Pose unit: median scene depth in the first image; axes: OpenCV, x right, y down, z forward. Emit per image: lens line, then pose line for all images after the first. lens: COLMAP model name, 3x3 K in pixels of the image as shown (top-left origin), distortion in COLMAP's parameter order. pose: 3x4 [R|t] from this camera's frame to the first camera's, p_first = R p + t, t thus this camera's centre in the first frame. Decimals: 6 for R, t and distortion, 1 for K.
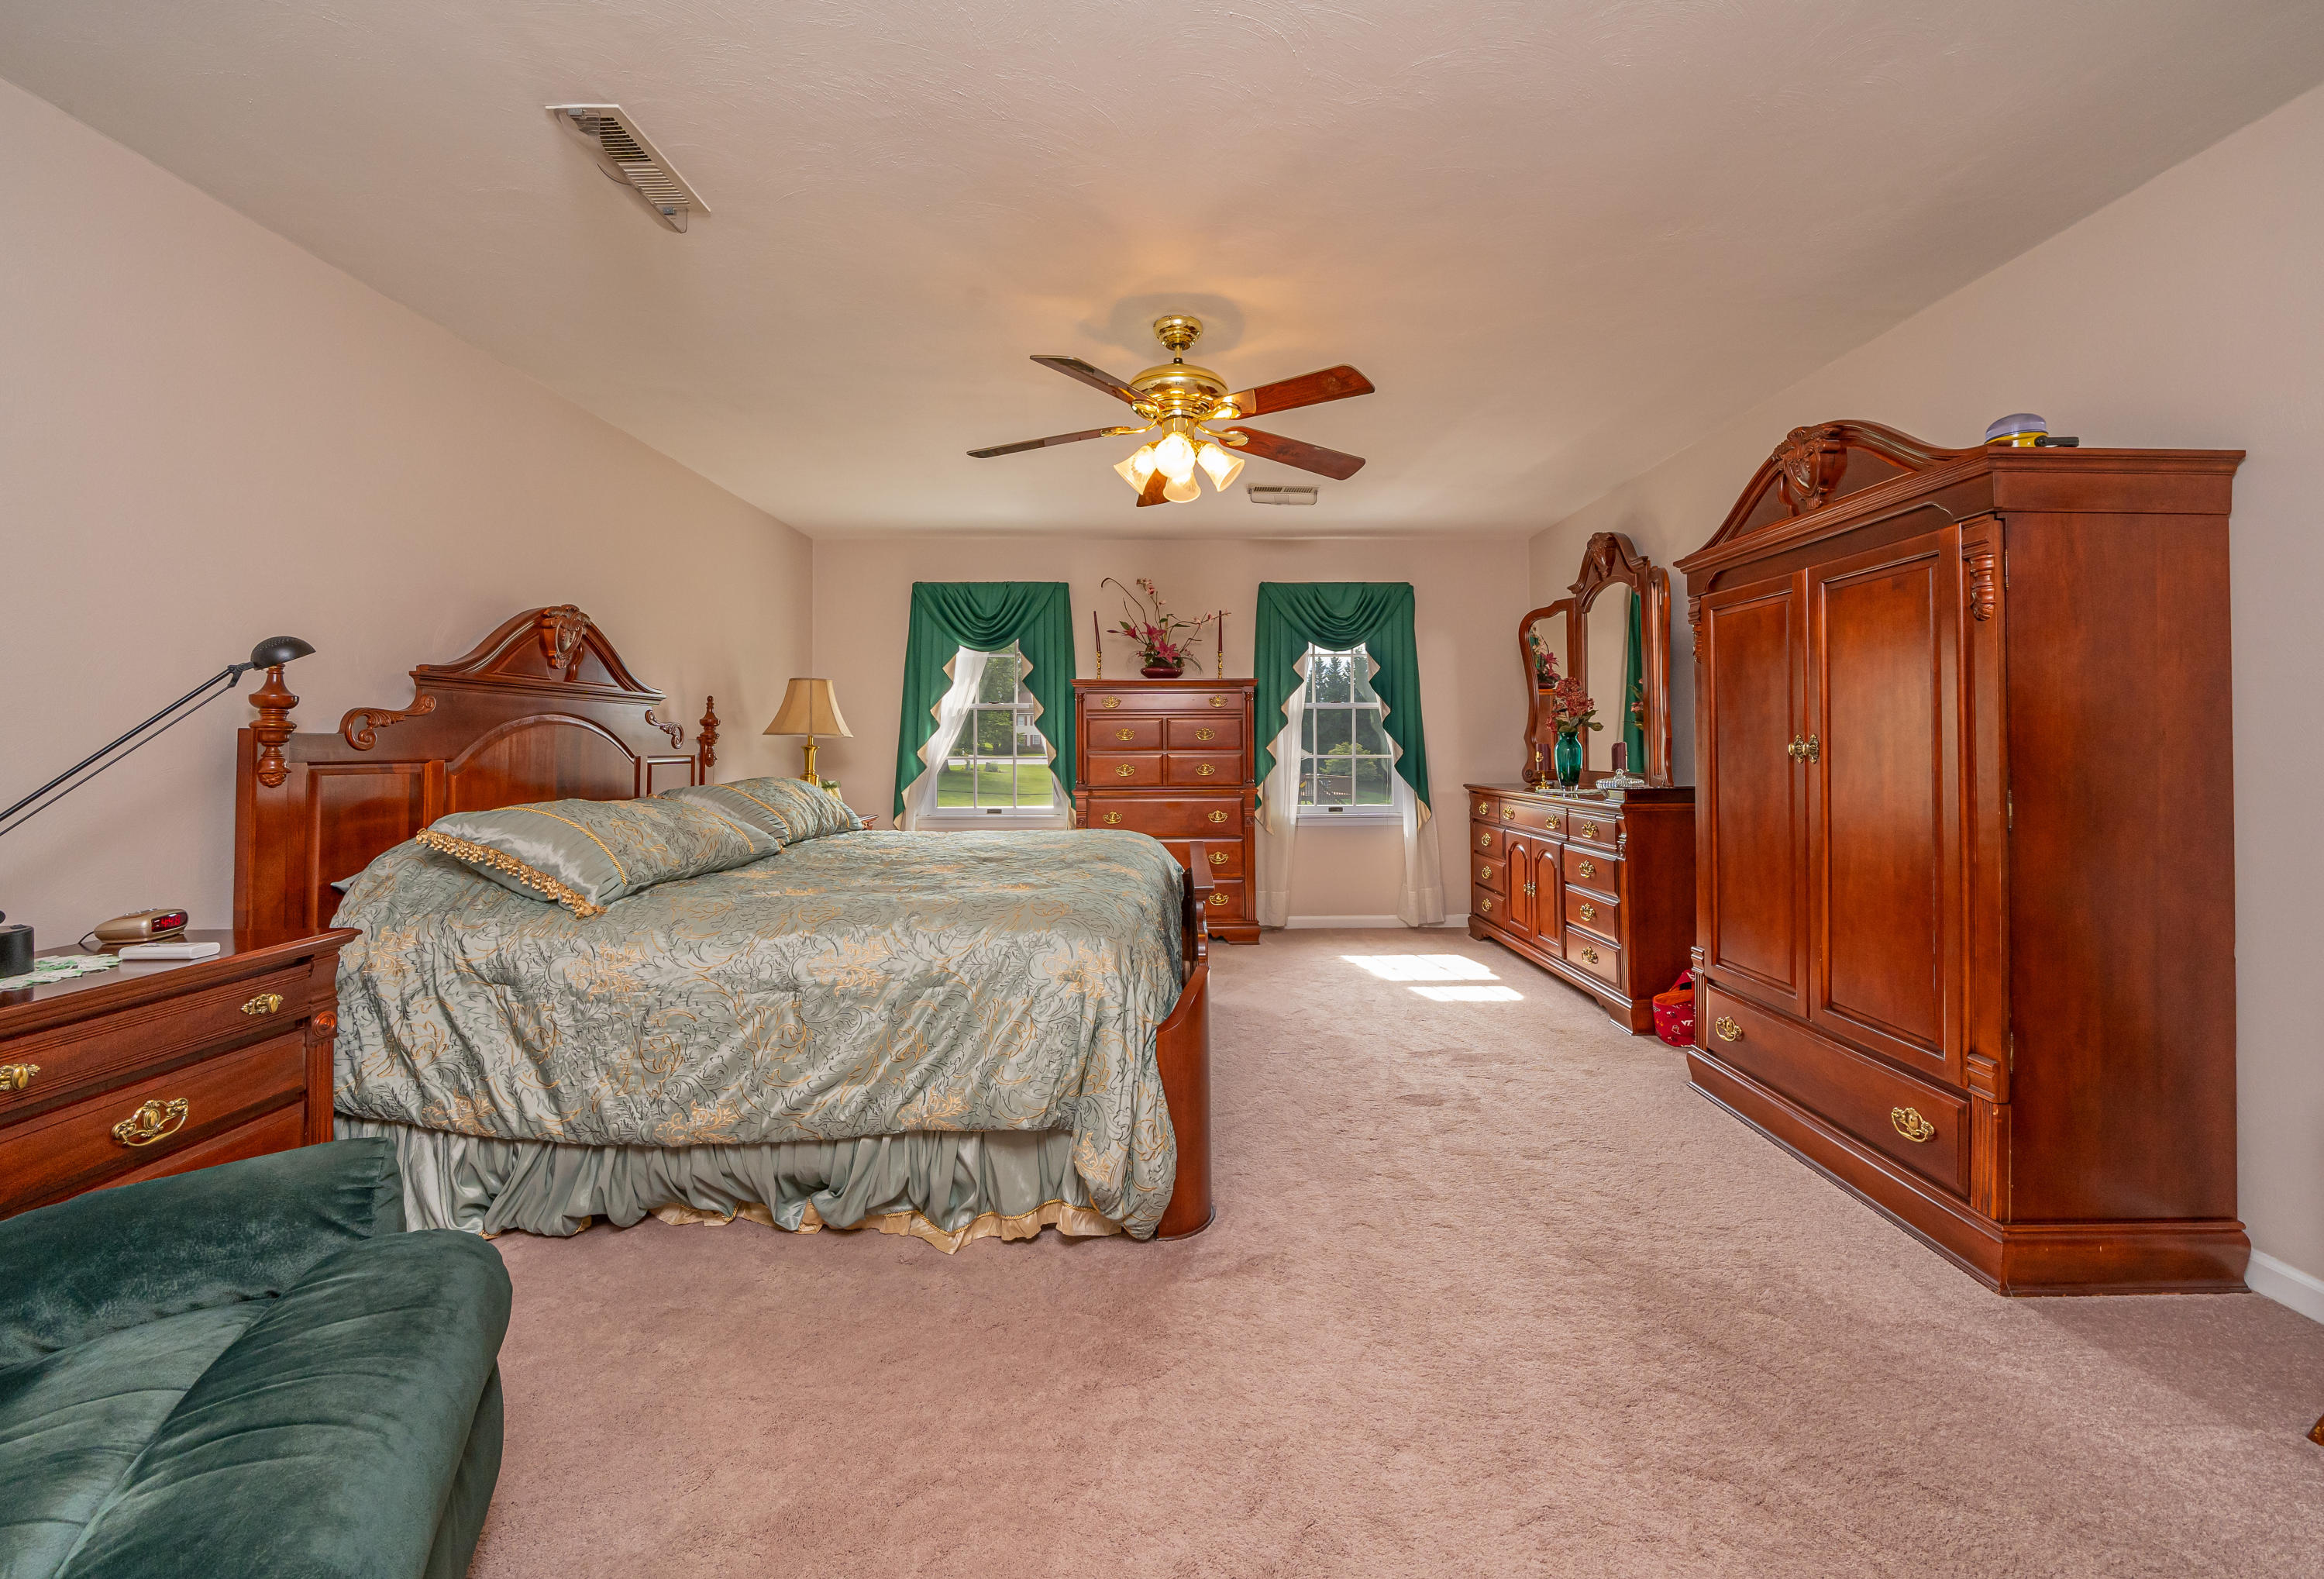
lens RADIAL K [[873.8, 0, 1186.7], [0, 873.8, 737.0], [0, 0, 1]] dist [-0.001330, -0.000080]
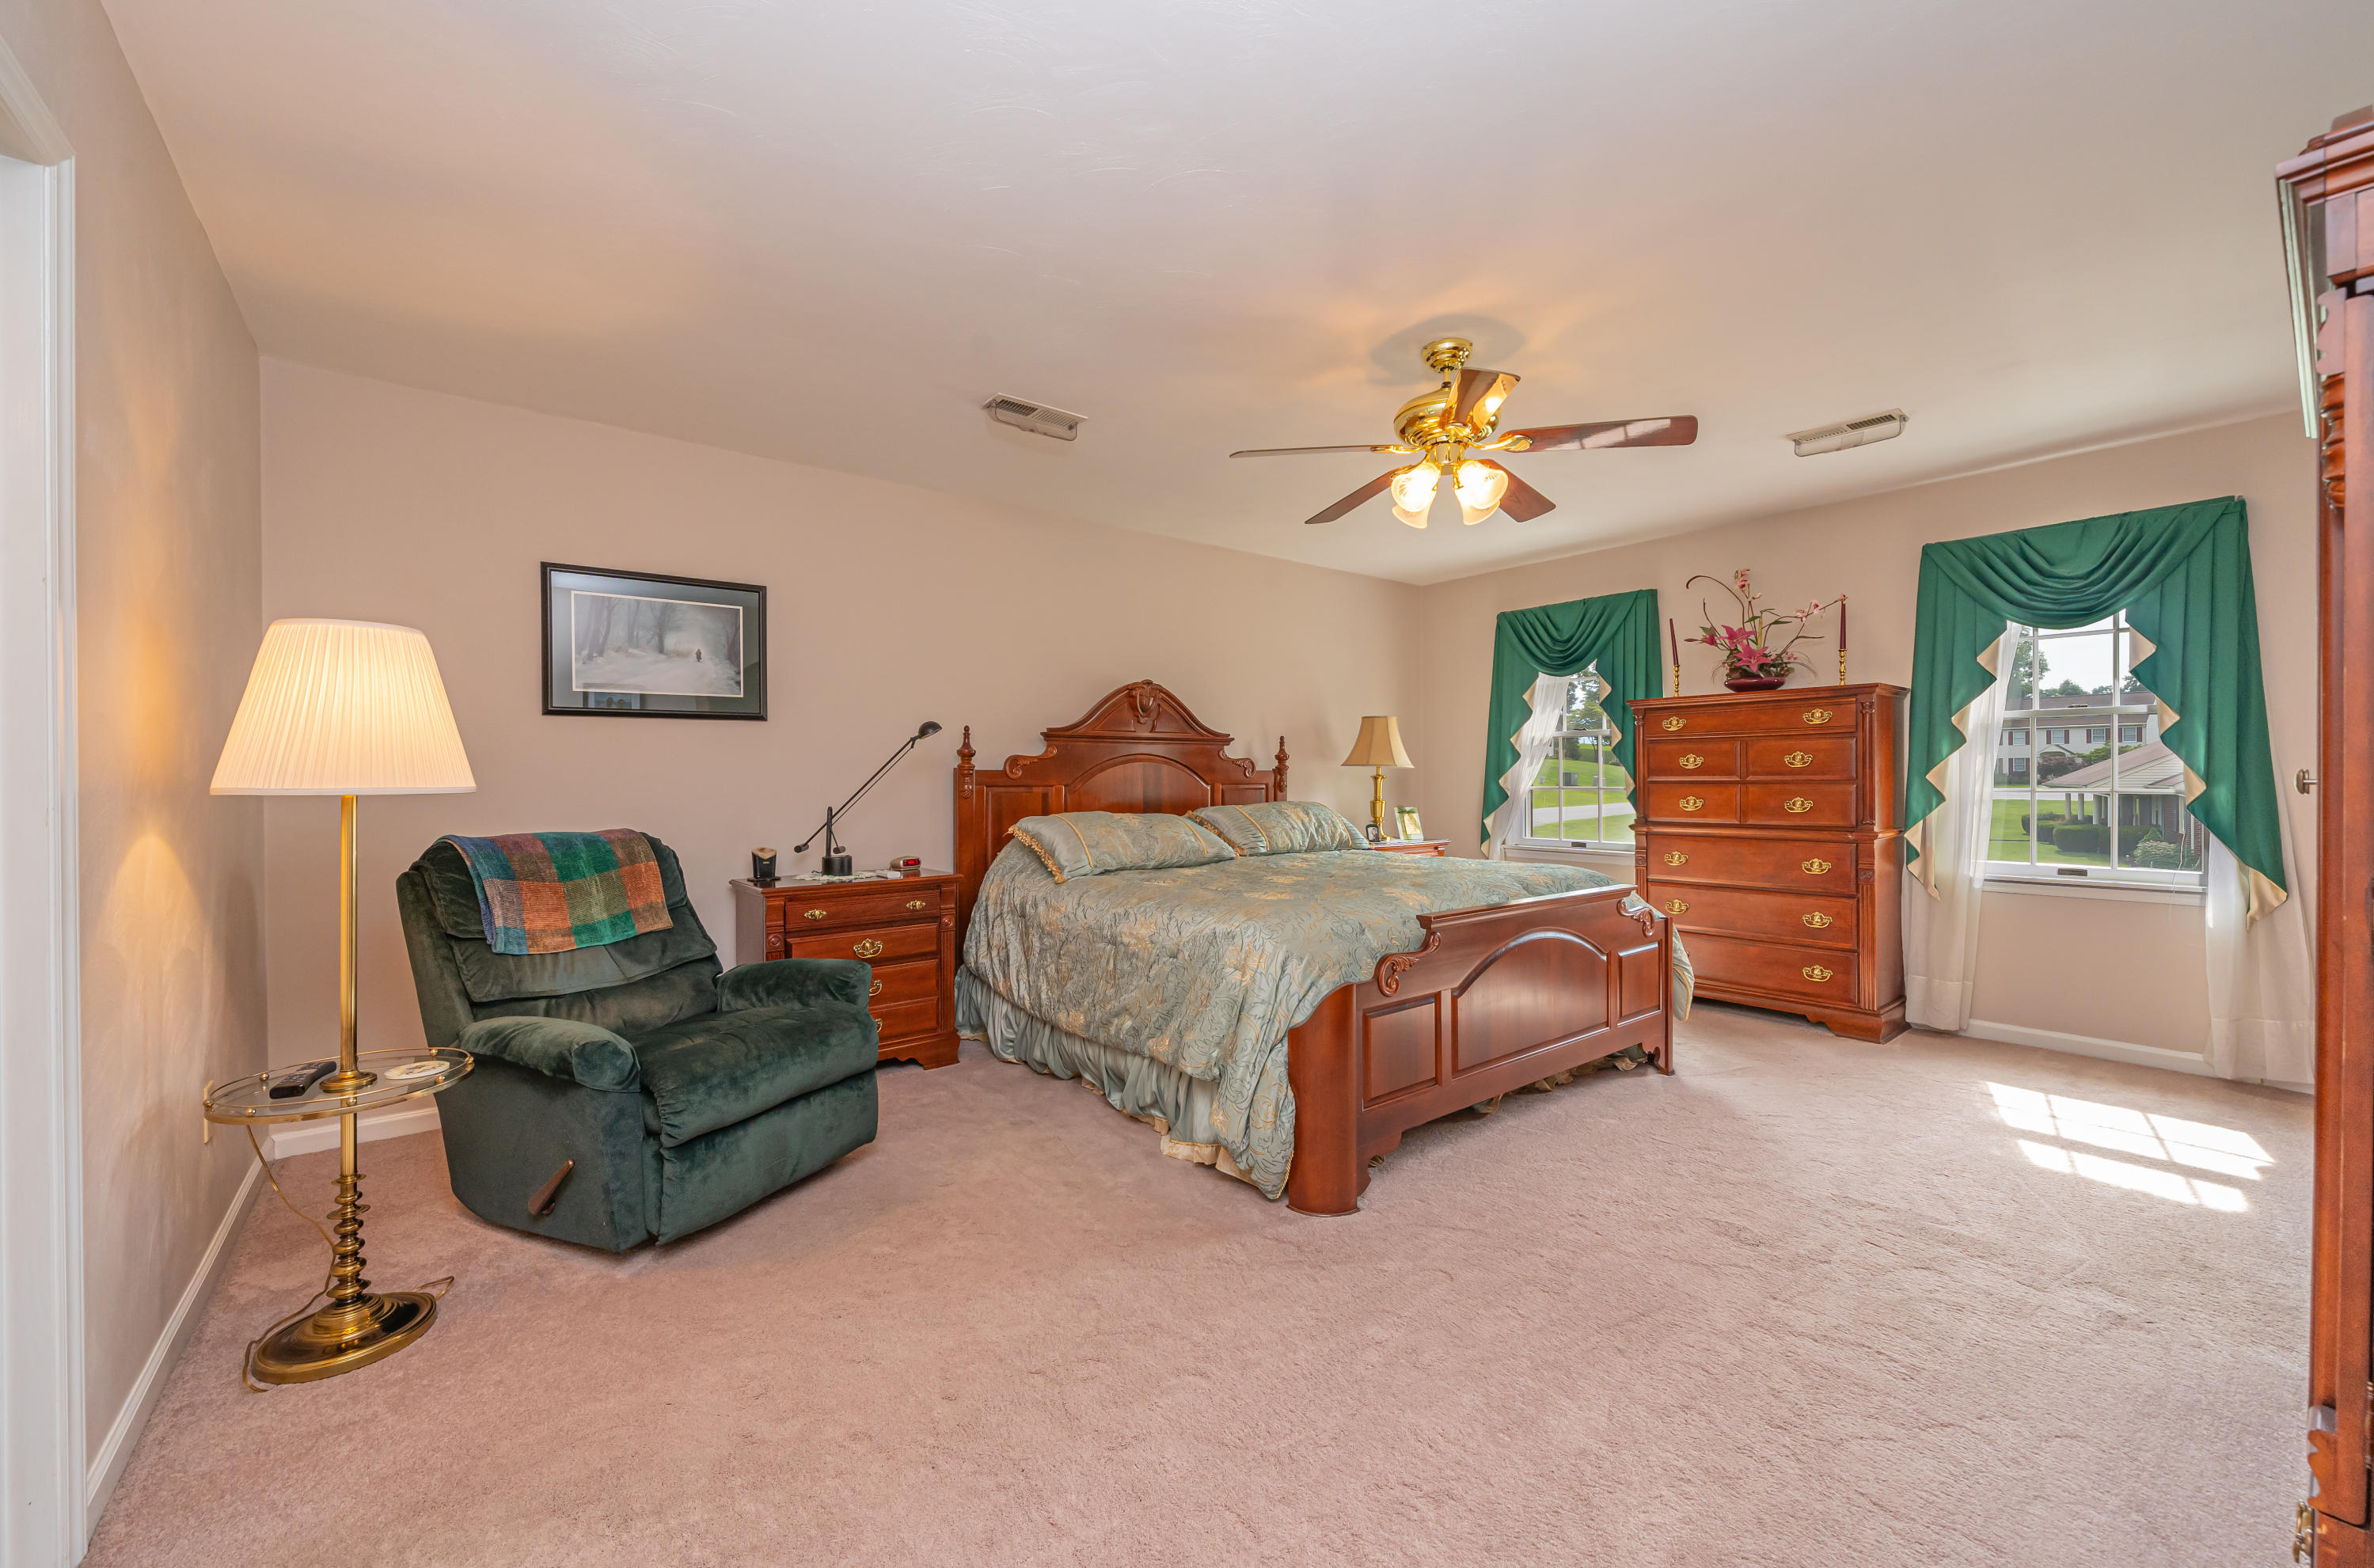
lens RADIAL K [[918.9, 0, 1189.8], [0, 918.9, 786.3], [0, 0, 1]] dist [0.000245, 0.000032]
pose [[0.612706, 0.007335, -0.790277, 0.327099], [0.010996, 0.999781, 0.017806, 0.000117], [0.790234, -0.019600, 0.612491, 0.066315]]
